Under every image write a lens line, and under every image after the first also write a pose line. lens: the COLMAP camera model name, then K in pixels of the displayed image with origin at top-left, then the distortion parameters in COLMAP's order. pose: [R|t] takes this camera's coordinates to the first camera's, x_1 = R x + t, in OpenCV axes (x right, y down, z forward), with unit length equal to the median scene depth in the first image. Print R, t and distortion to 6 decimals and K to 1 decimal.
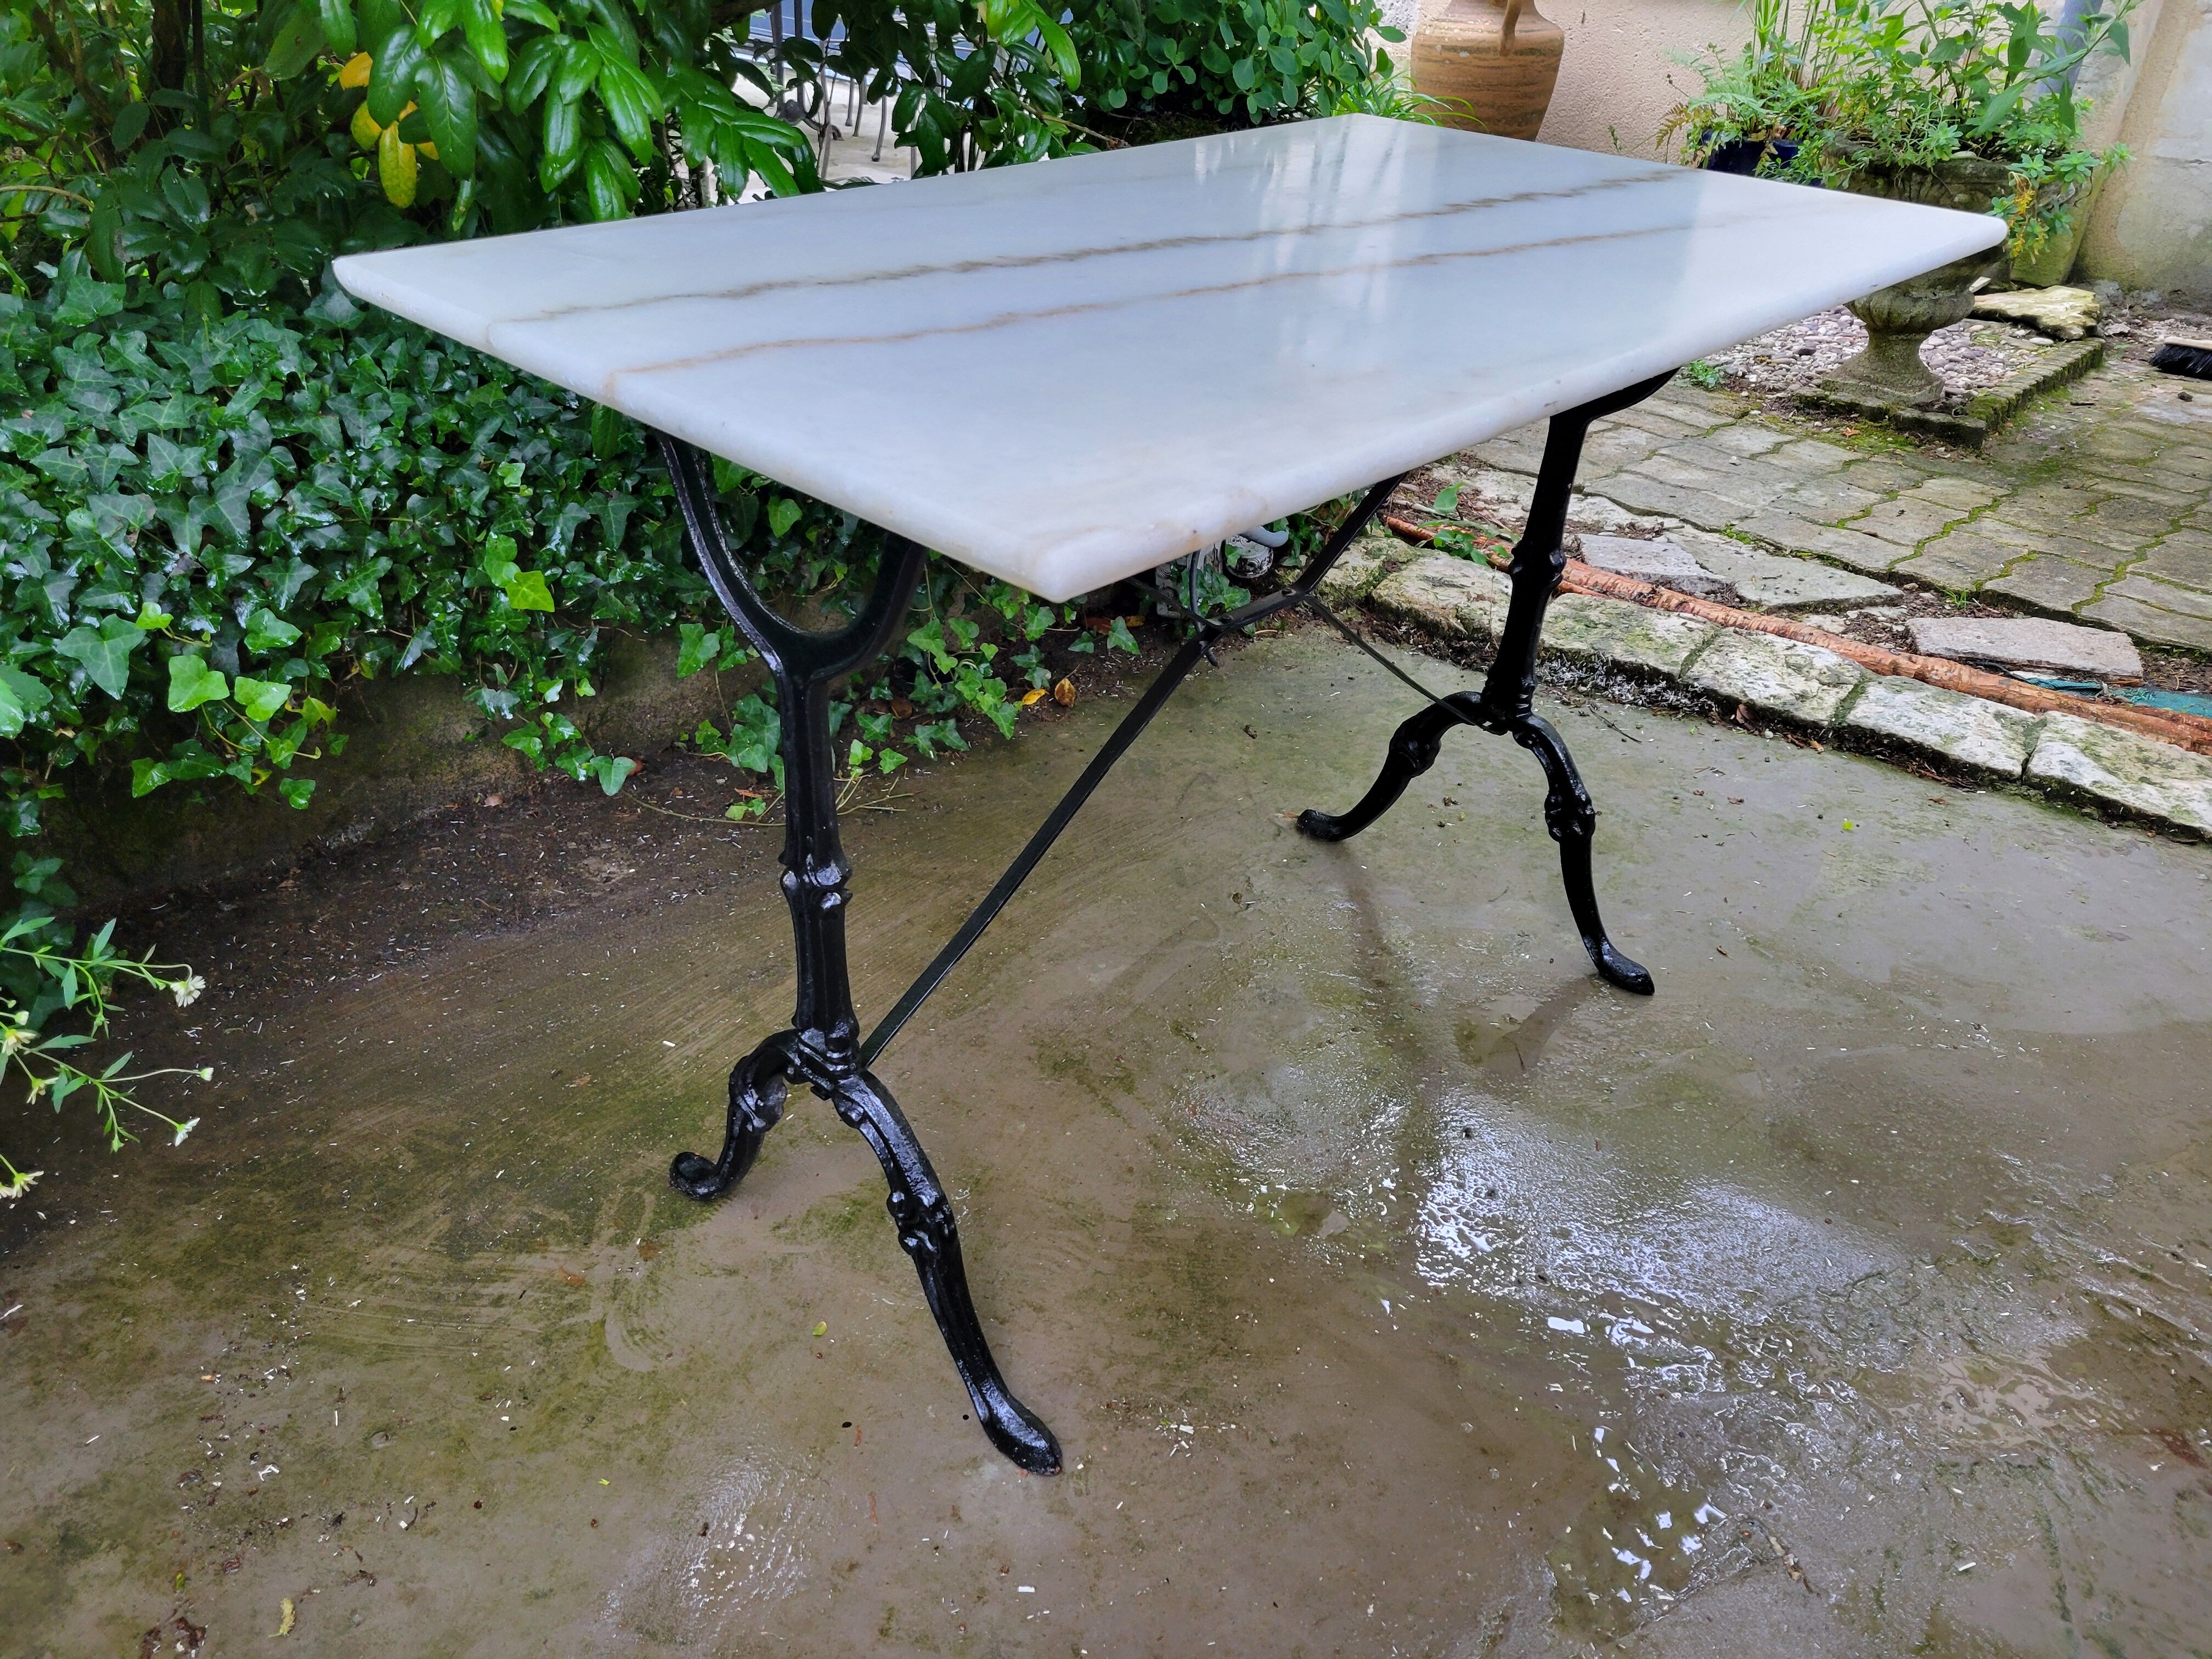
lens RADIAL K [[1655.0, 0, 1099.2], [0, 1655.0, 796.3], [0, 0, 1]] dist [0.063786, -0.049952]
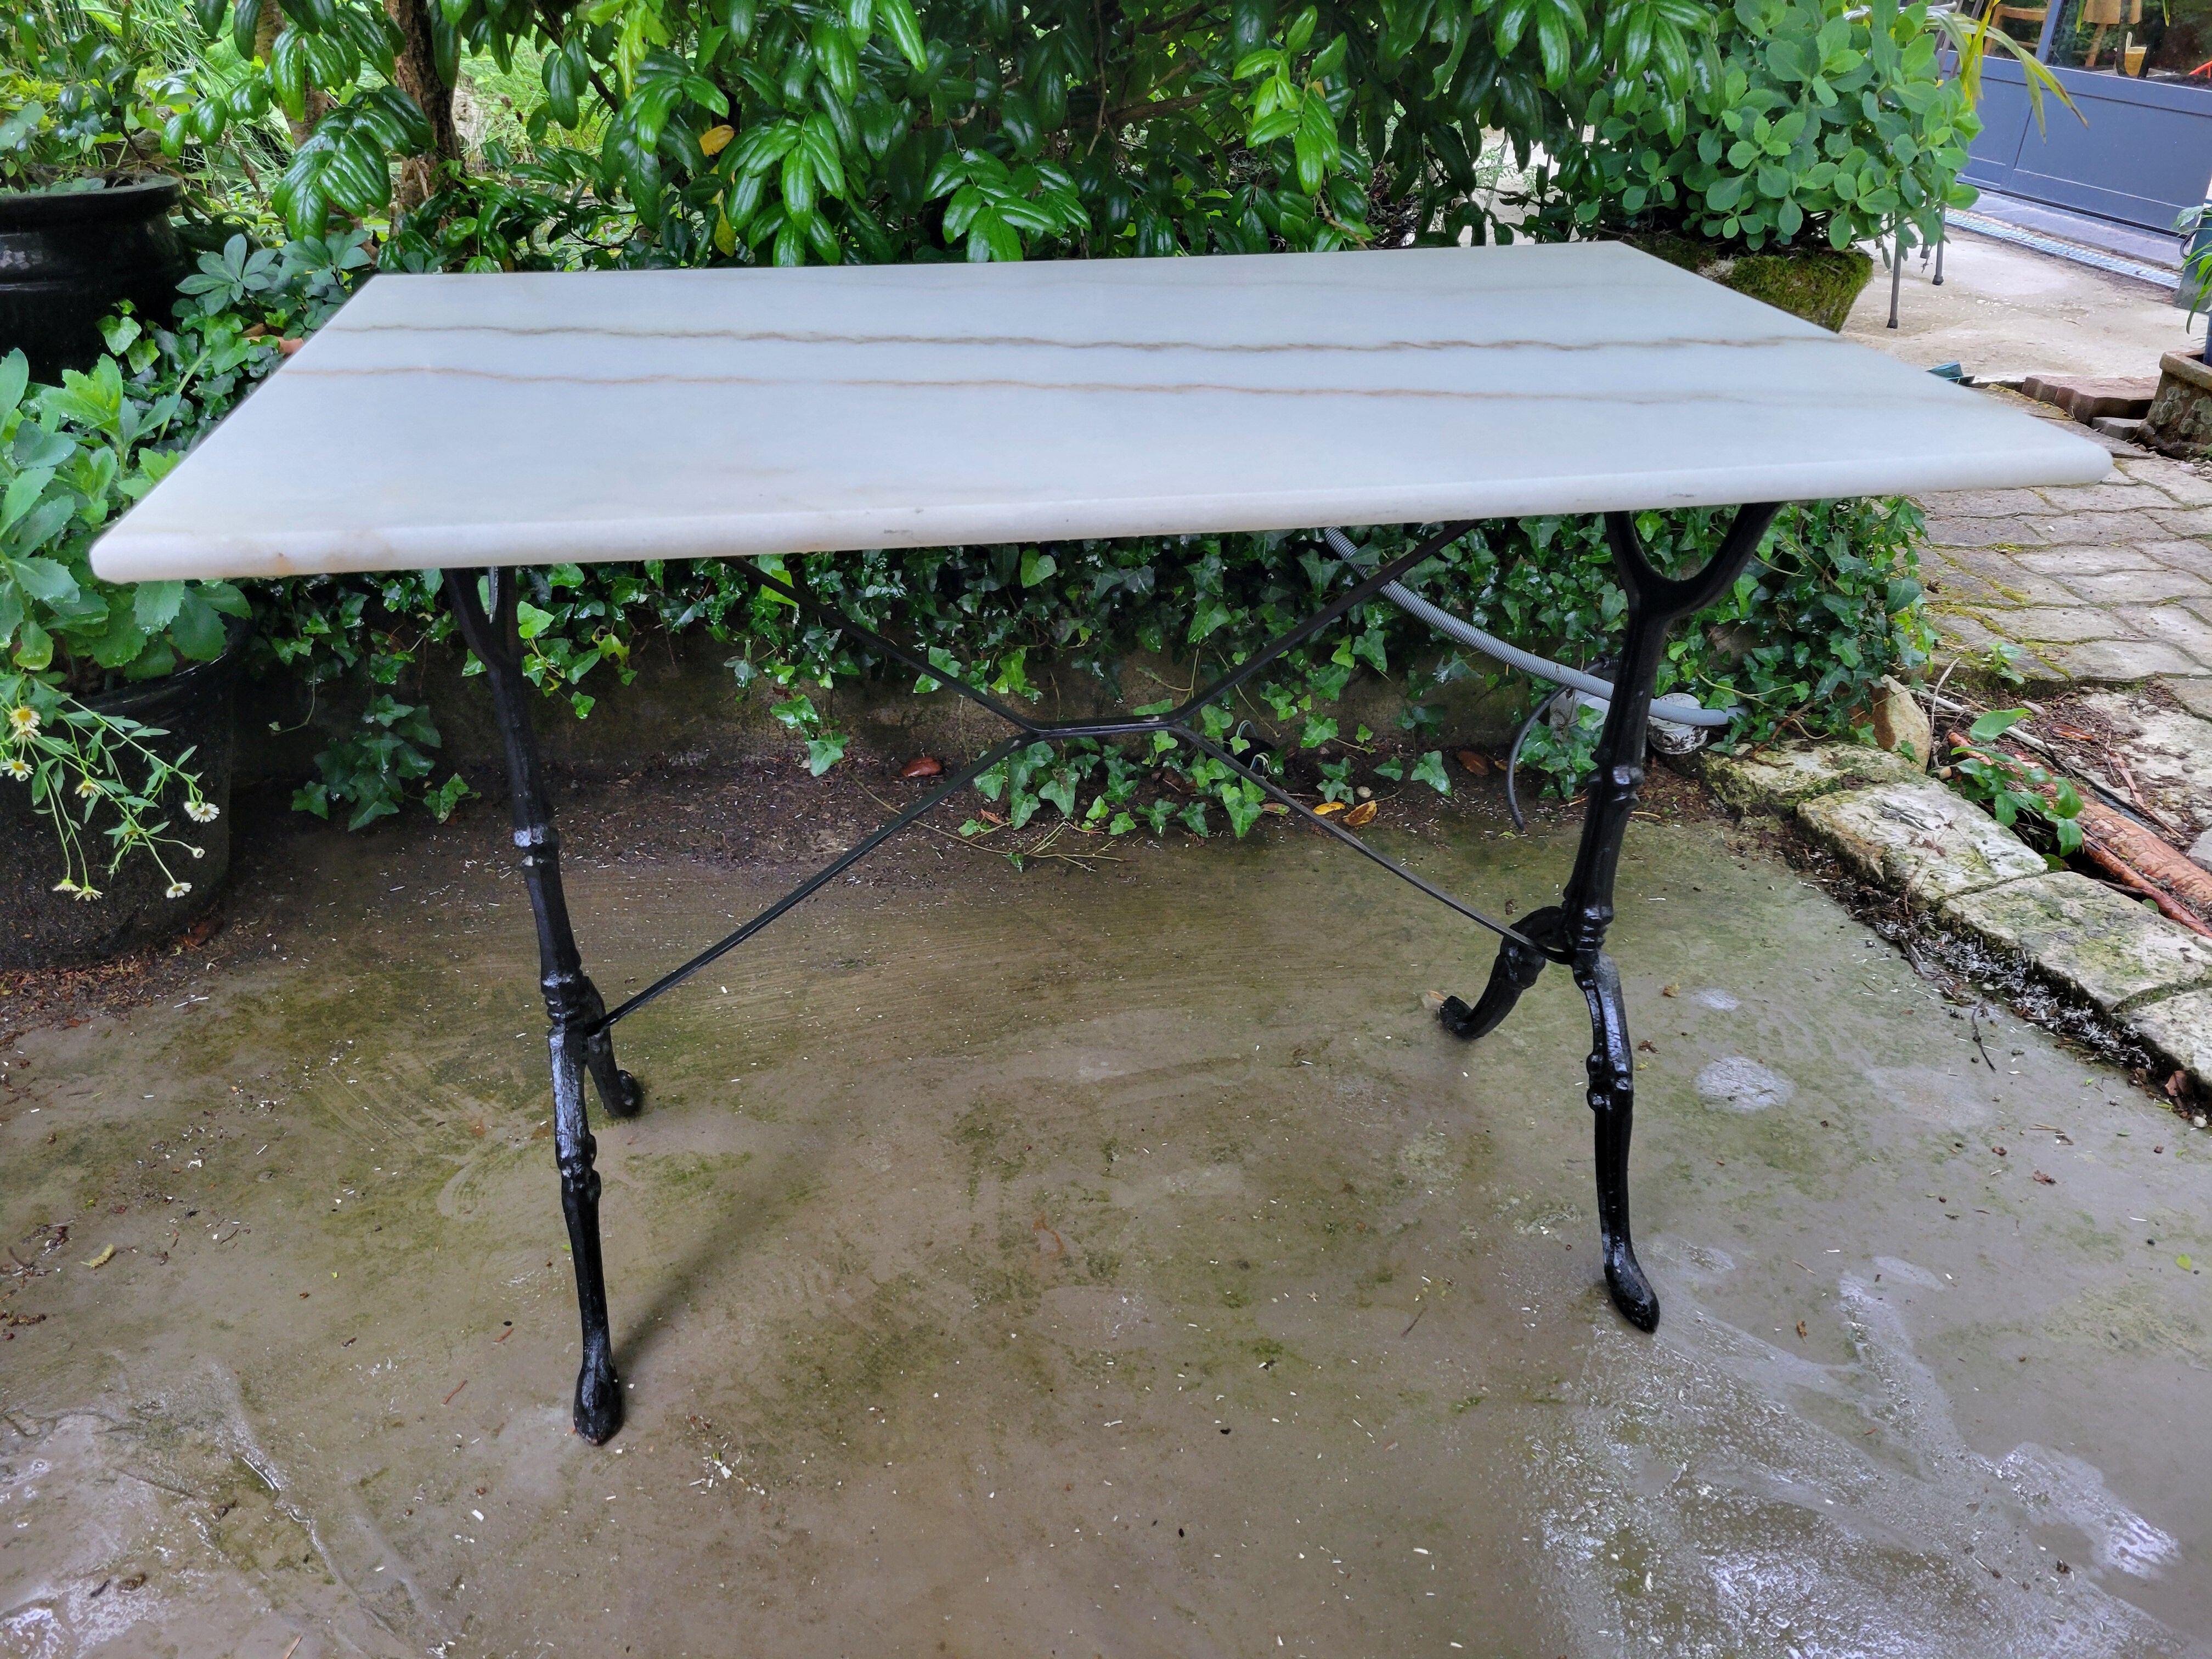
lens RADIAL K [[1655.0, 0, 1103.3], [0, 1655.0, 809.6], [0, 0, 1]] dist [0.063786, -0.049952]
pose [[0.804681, 0.259298, -0.534090, 0.500655], [-0.280726, 0.958844, 0.042561, -0.086396], [0.523145, 0.115685, 0.844356, 0.155112]]
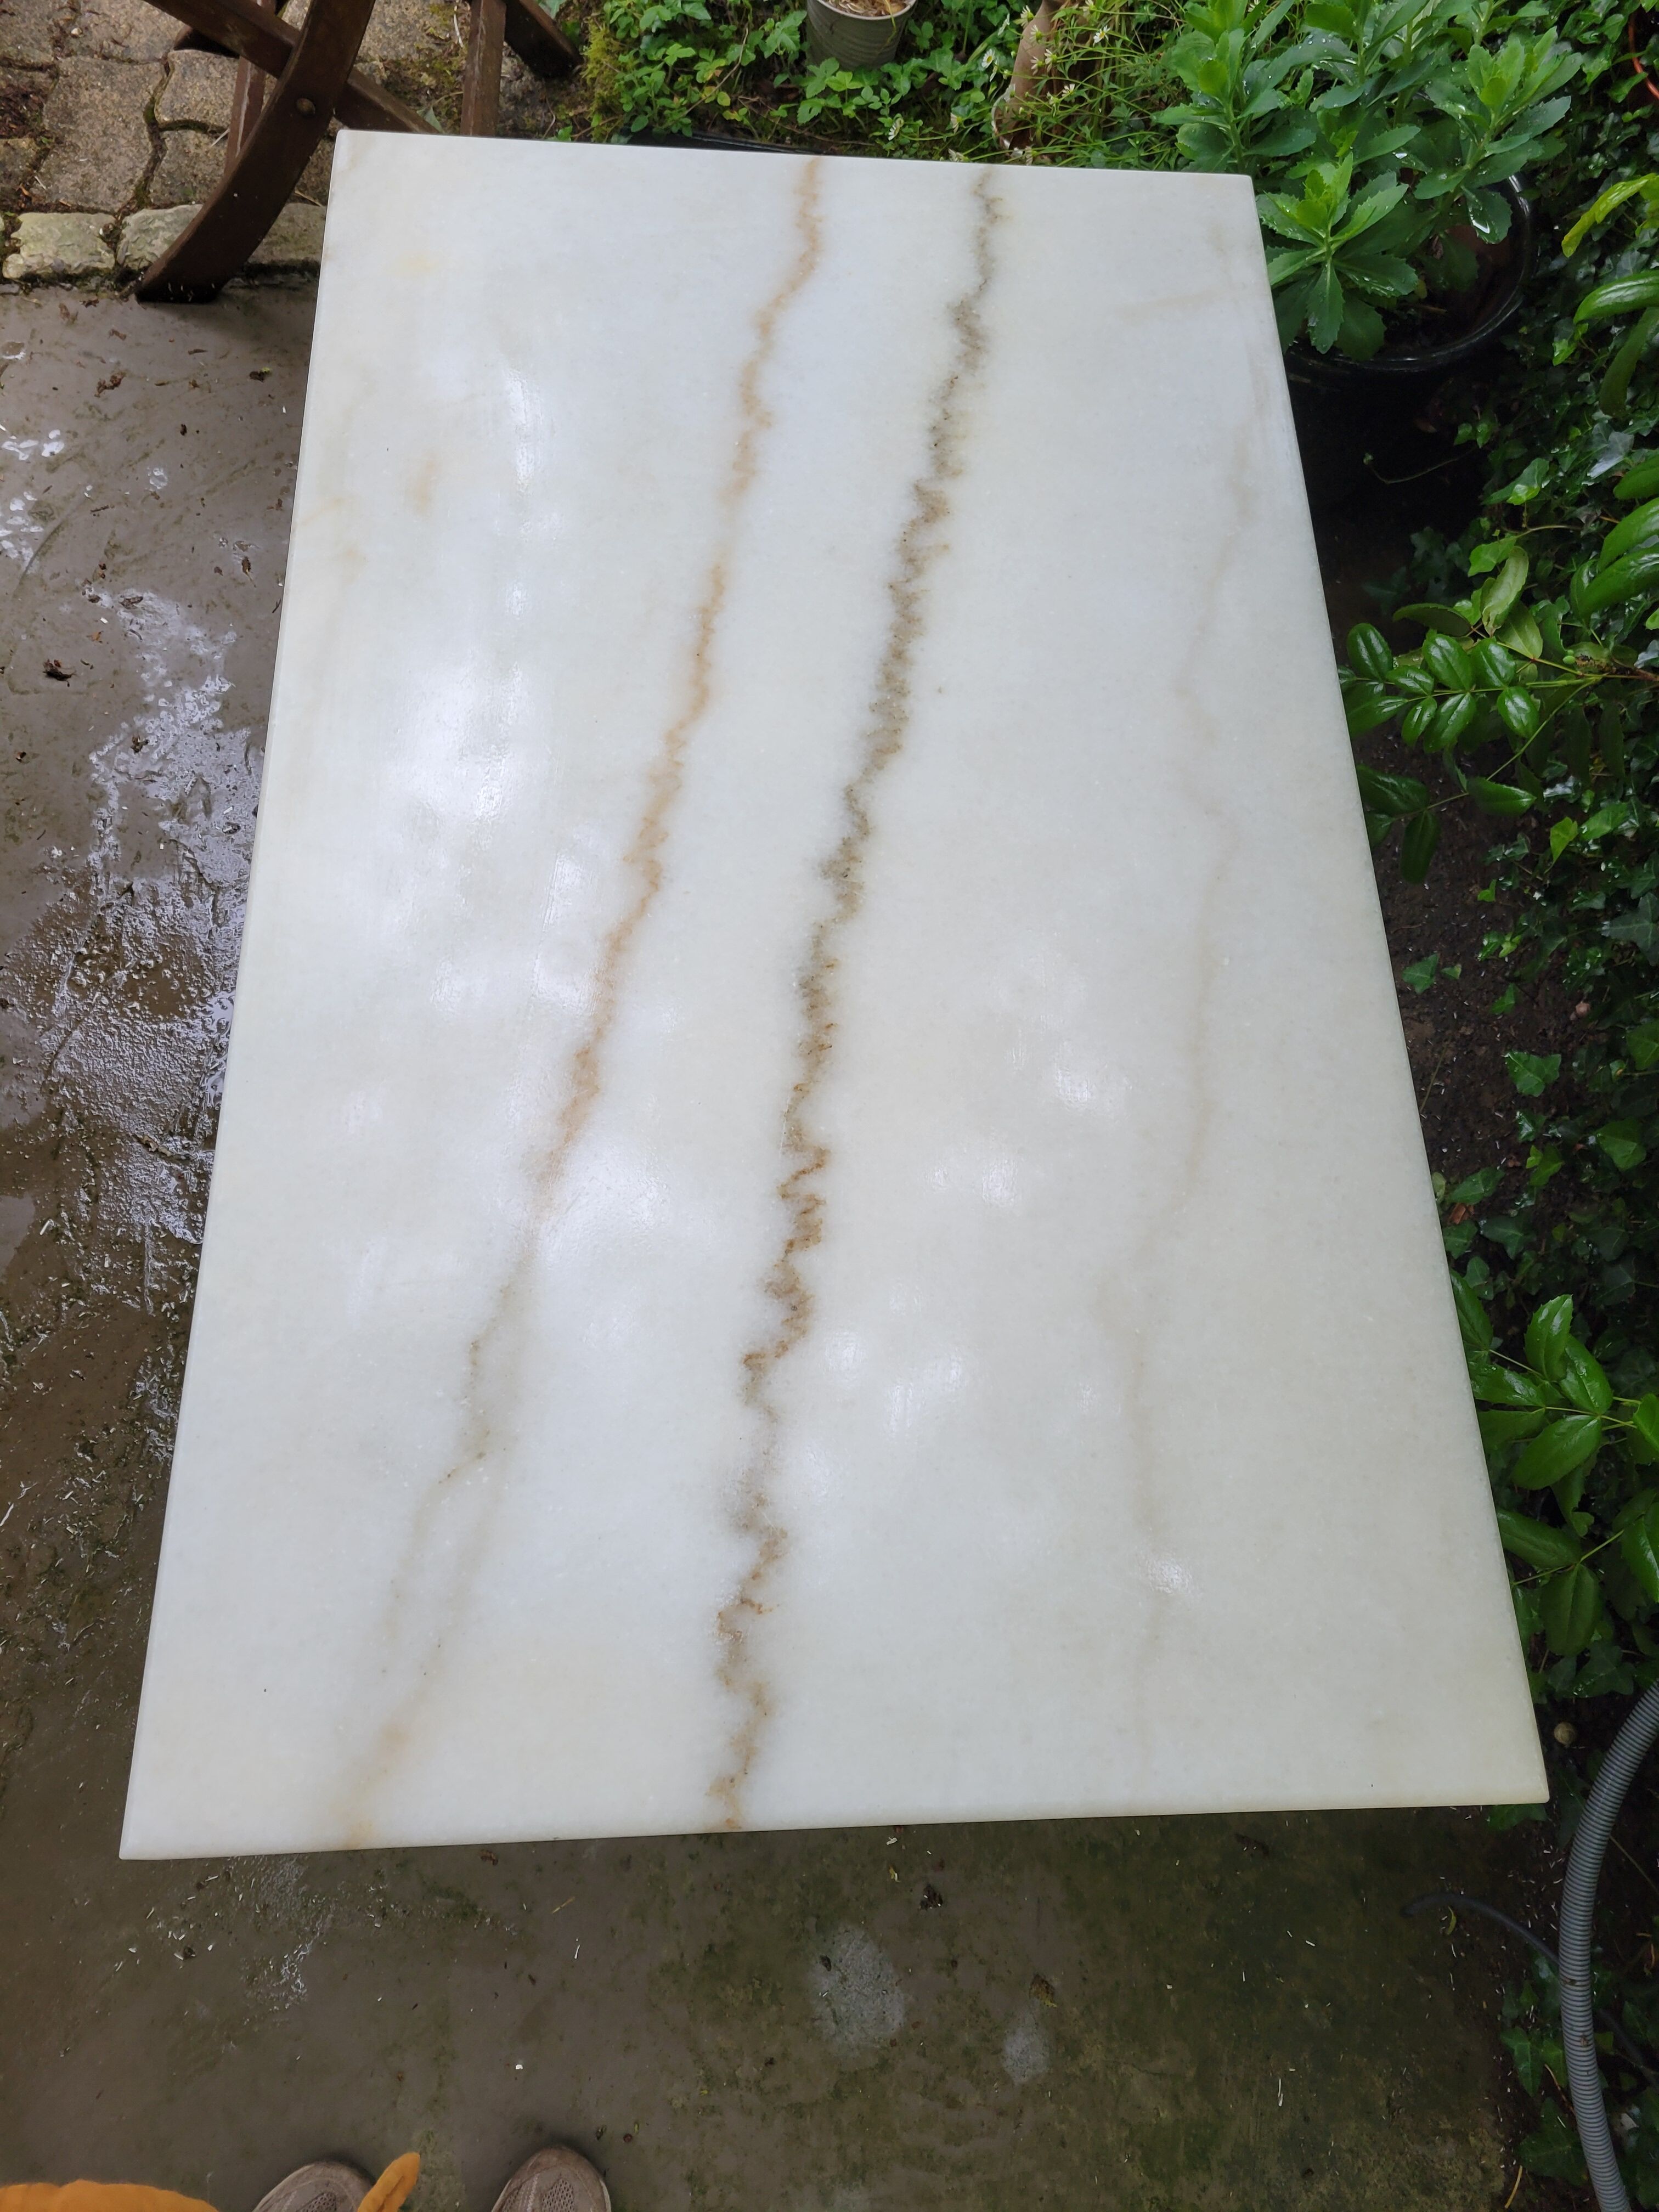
lens RADIAL K [[1655.0, 0, 851.2], [0, 1655.0, 1090.4], [0, 0, 1]] dist [0.063786, -0.049952]
pose [[-0.693677, 0.620963, -0.364989, 0.343137], [-0.447150, 0.026012, 0.894081, -0.760230], [0.564685, 0.783408, 0.259620, 0.650983]]
